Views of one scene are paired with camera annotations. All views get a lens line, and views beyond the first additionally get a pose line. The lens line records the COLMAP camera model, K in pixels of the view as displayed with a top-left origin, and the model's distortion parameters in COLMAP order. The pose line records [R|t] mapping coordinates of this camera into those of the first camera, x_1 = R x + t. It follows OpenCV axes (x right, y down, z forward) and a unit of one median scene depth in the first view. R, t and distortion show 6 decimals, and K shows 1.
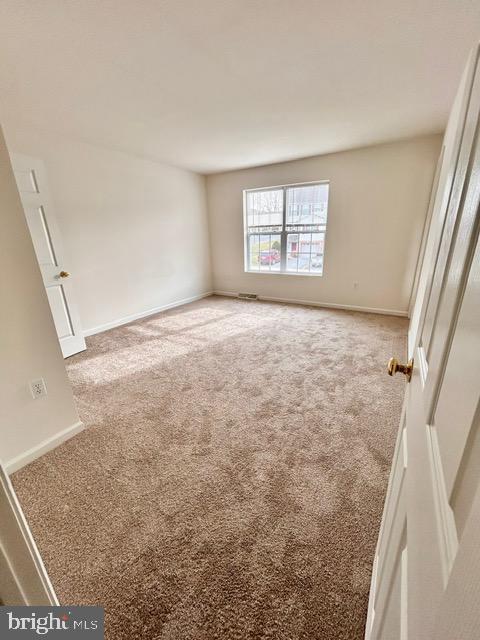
lens RADIAL K [[257.6, 0, 240.0], [0, 257.6, 320.0], [0, 0, 1]] dist [0.000921, -0.000020]
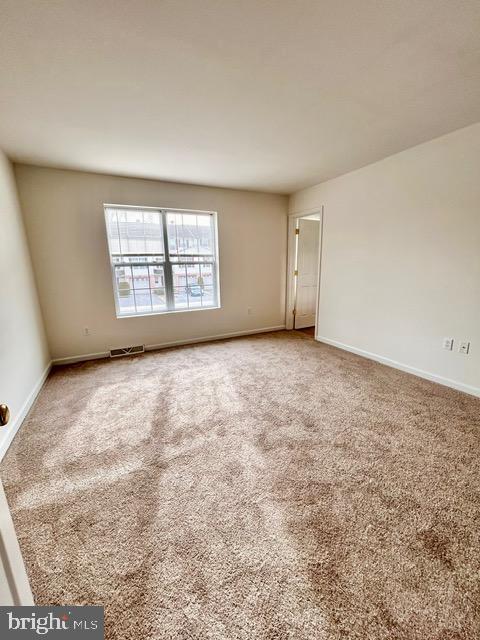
lens RADIAL K [[257.6, 0, 240.0], [0, 257.6, 320.0], [0, 0, 1]] dist [0.000921, -0.000020]
pose [[0.515420, -0.167242, 0.840460, -0.460086], [0.276200, 0.960852, 0.021816, -0.125661], [-0.811206, 0.220891, 0.541435, 0.428409]]
